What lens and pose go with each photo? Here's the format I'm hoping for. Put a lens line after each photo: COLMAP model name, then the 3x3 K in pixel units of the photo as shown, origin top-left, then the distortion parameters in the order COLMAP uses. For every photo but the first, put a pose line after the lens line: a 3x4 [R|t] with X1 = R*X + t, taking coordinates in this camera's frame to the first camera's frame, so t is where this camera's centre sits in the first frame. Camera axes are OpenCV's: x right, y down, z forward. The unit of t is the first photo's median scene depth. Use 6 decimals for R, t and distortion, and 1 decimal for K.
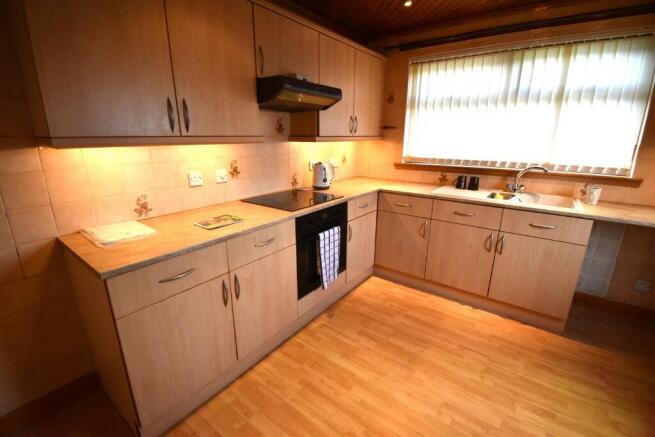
lens RADIAL K [[287.8, 0, 327.5], [0, 287.8, 218.5], [0, 0, 1]] dist [0.002472, -0.016842]
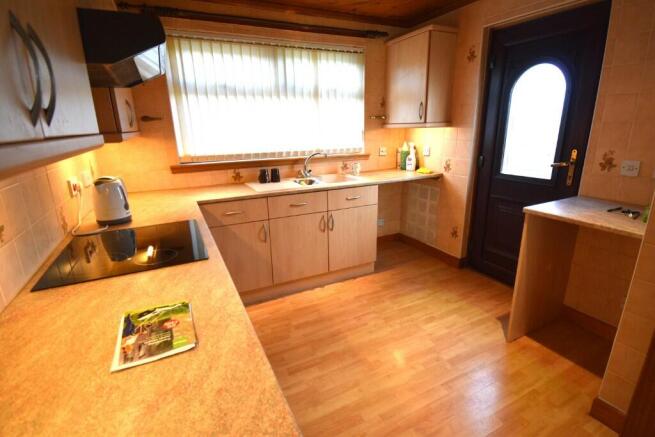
lens RADIAL K [[317.2, 0, 327.5], [0, 317.2, 218.5], [0, 0, 1]] dist [0.001563, -0.000351]
pose [[0.443205, -0.259927, 0.857909, -0.440550], [0.267555, 0.951773, 0.150143, -0.107365], [-0.855561, 0.162994, 0.491375, 0.366483]]
